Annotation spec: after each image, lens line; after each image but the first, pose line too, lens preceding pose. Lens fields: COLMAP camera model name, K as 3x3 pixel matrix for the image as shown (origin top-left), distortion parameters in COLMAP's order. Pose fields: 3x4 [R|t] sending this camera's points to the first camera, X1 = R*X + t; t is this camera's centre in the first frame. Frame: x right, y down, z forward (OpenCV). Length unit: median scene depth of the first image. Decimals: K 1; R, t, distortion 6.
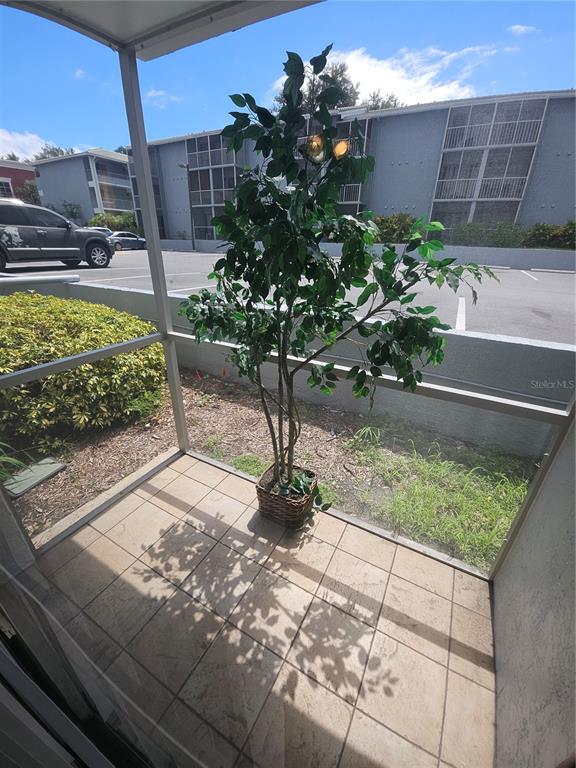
lens RADIAL K [[306.1, 0, 289.8], [0, 306.1, 385.8], [0, 0, 1]] dist [-0.006870, -0.006146]
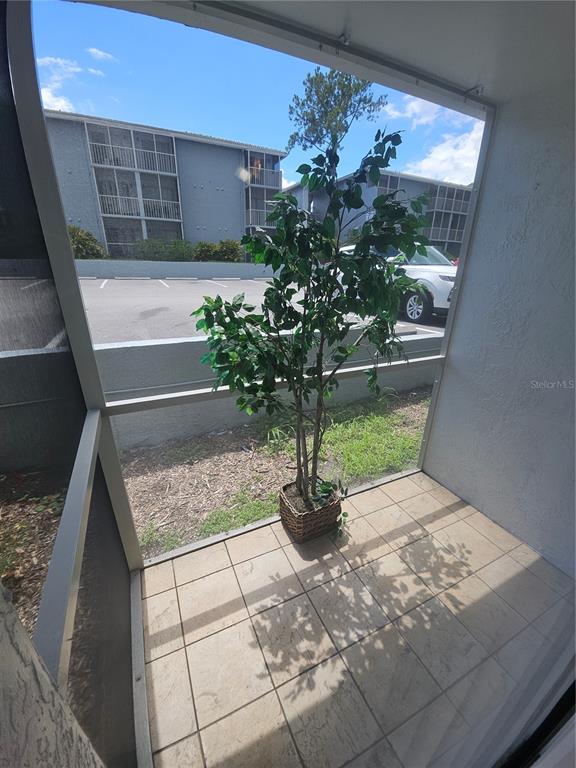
lens RADIAL K [[306.1, 0, 285.4], [0, 306.1, 386.5], [0, 0, 1]] dist [-0.006870, -0.006146]
pose [[0.593963, -0.310665, 0.742088, -0.878659], [0.337533, 0.933549, 0.120658, -0.225233], [-0.730260, 0.178813, 0.659353, 0.390767]]
